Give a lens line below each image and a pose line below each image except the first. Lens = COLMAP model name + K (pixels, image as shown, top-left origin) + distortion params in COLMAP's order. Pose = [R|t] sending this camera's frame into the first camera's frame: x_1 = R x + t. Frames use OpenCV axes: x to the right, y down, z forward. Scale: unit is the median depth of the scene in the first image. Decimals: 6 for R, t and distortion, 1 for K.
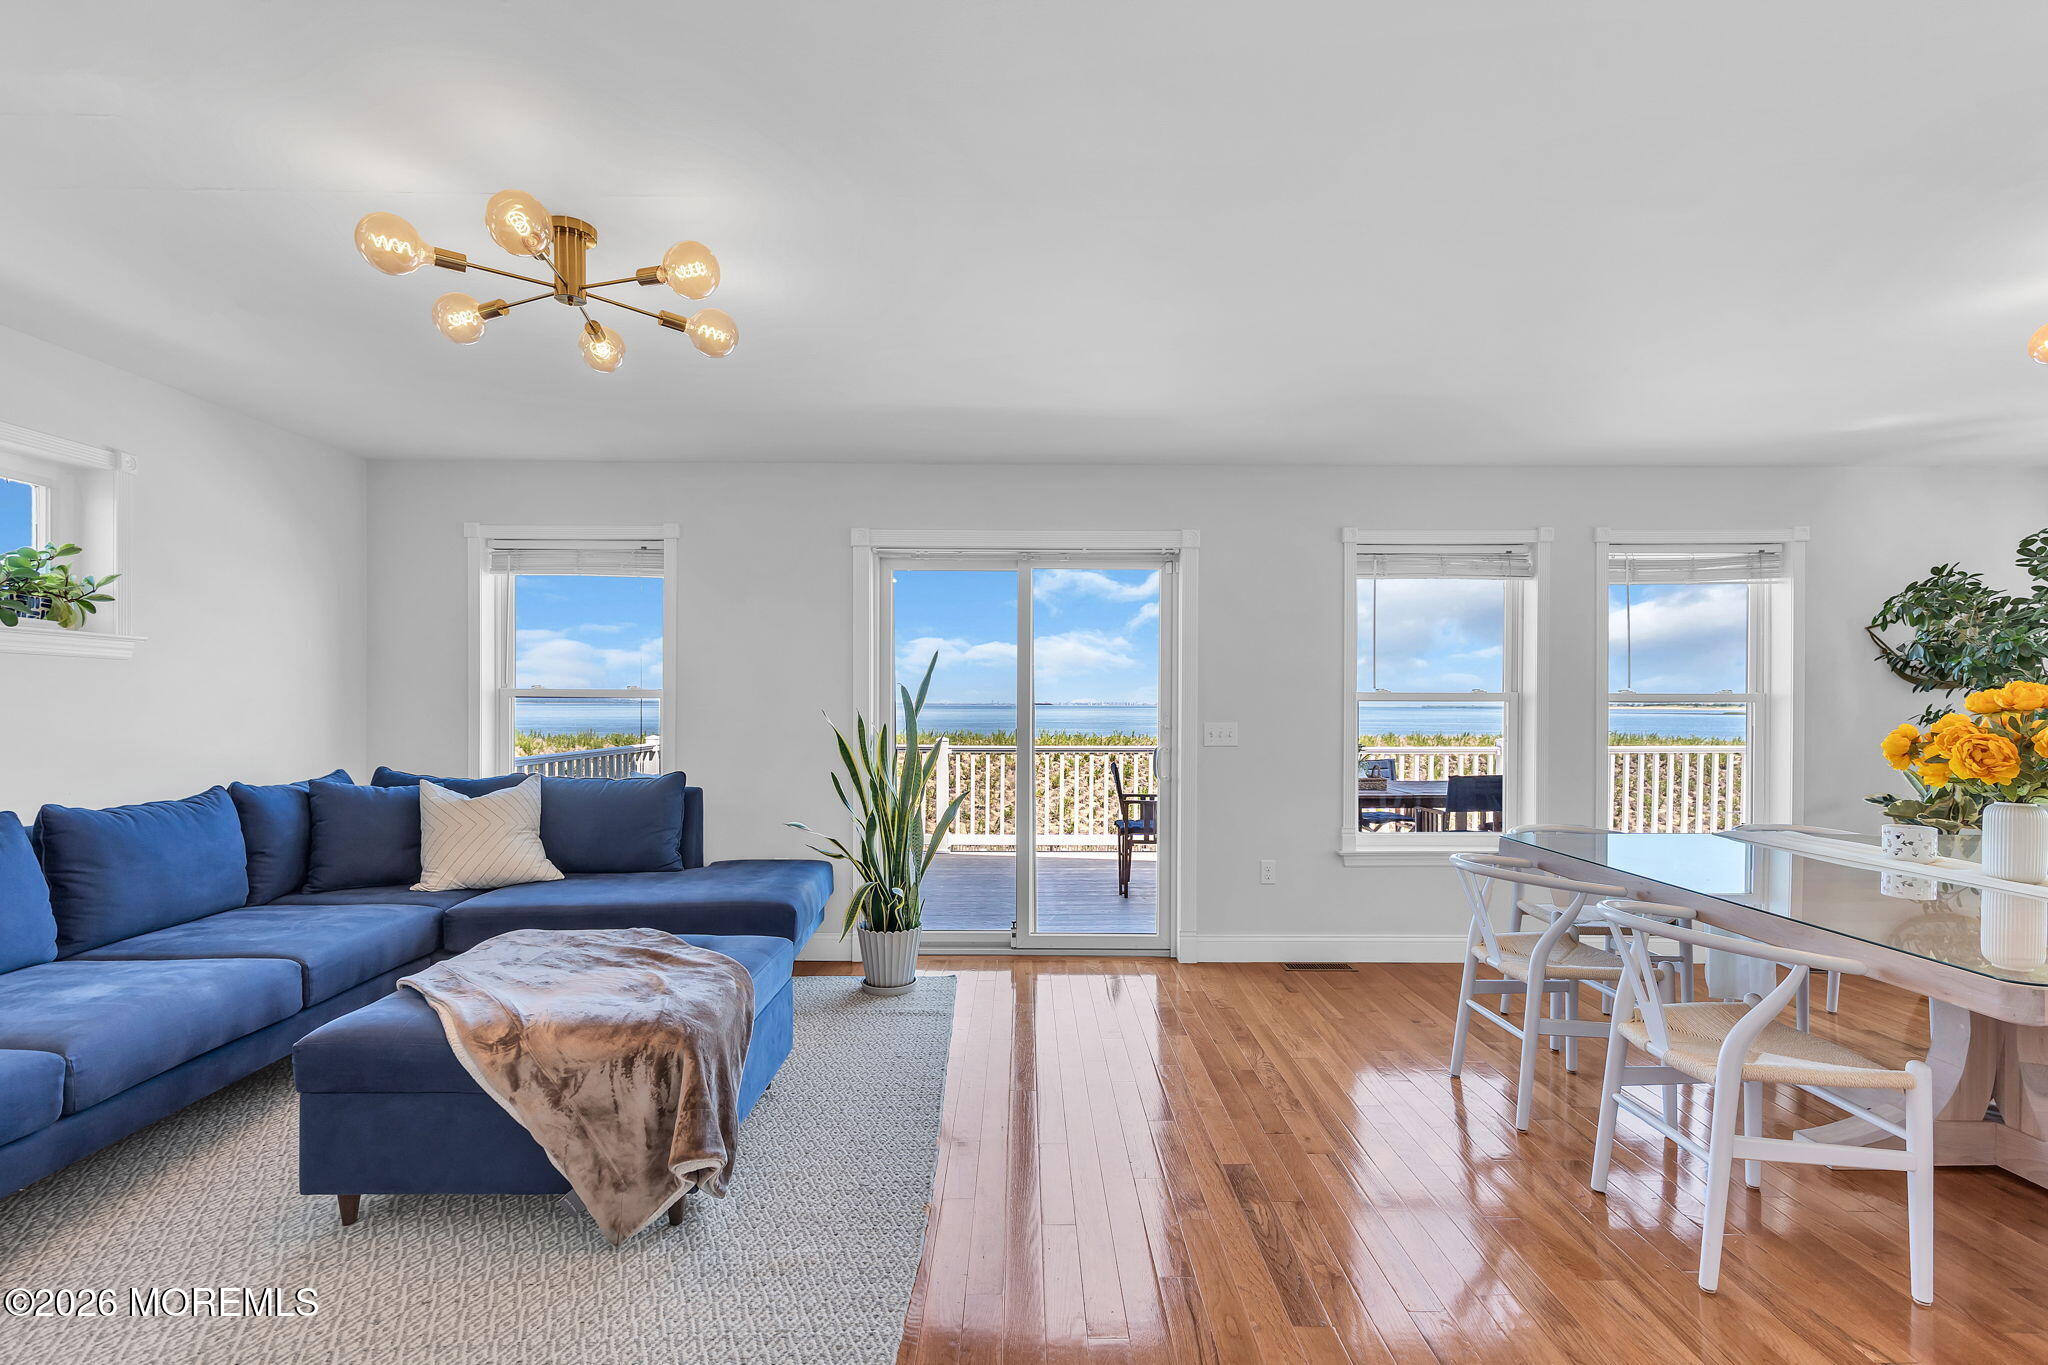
lens RADIAL K [[922.3, 0, 1017.9], [0, 922.3, 695.8], [0, 0, 1]] dist [0.004283, 0.001830]
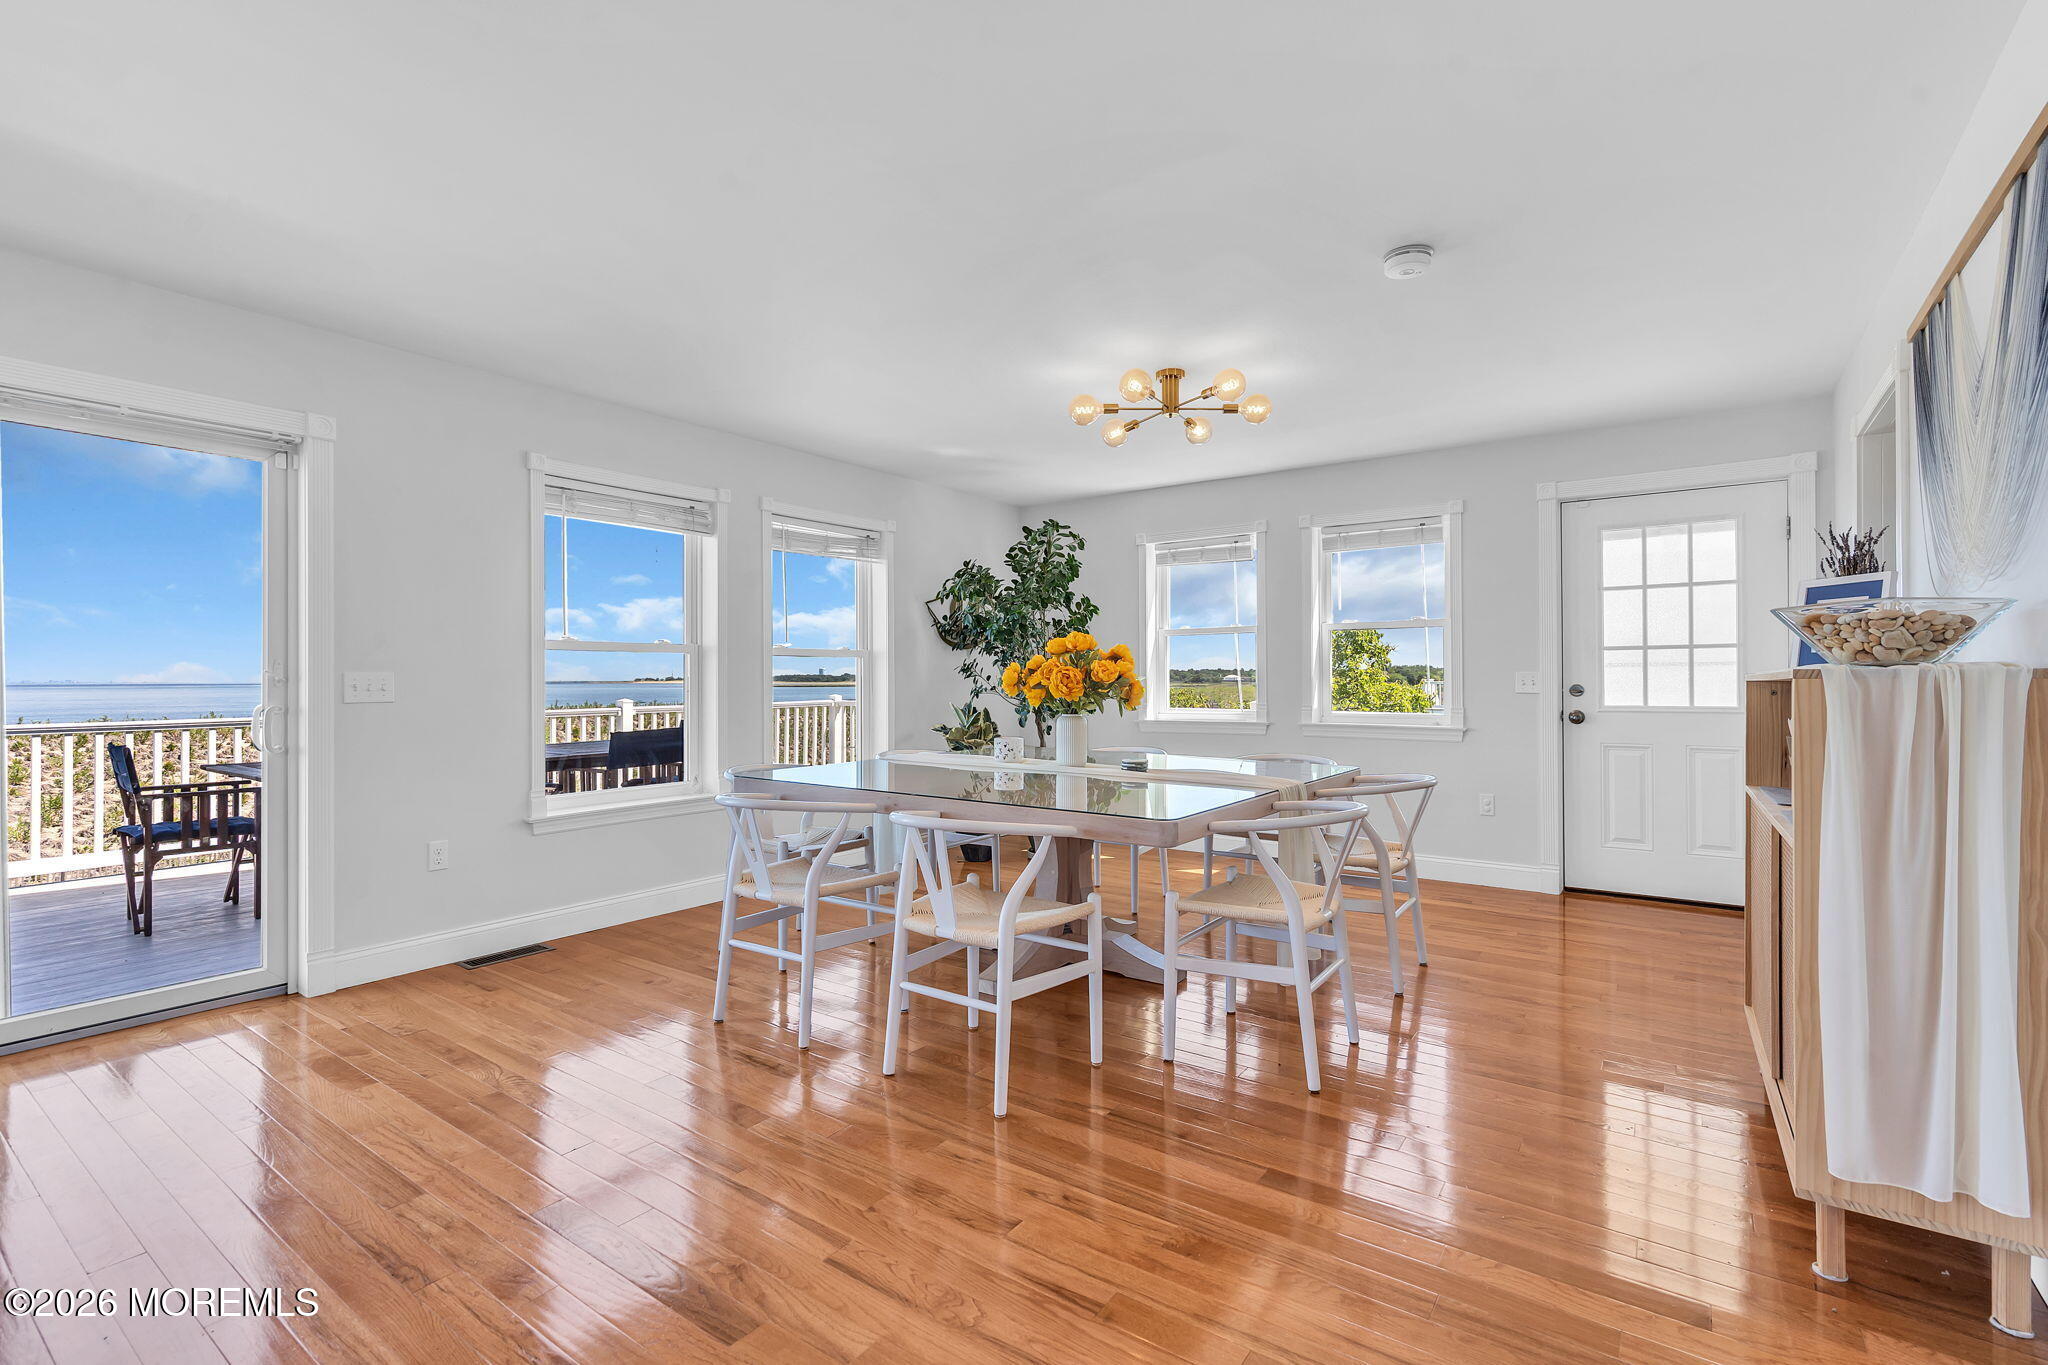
lens RADIAL K [[922.3, 0, 1015.4], [0, 922.3, 667.4], [0, 0, 1]] dist [0.004283, 0.001830]
pose [[0.596131, 0.006259, 0.802863, -0.080636], [-0.007037, 0.999972, -0.002571, 0.023519], [-0.802857, -0.004117, 0.596158, 0.104533]]
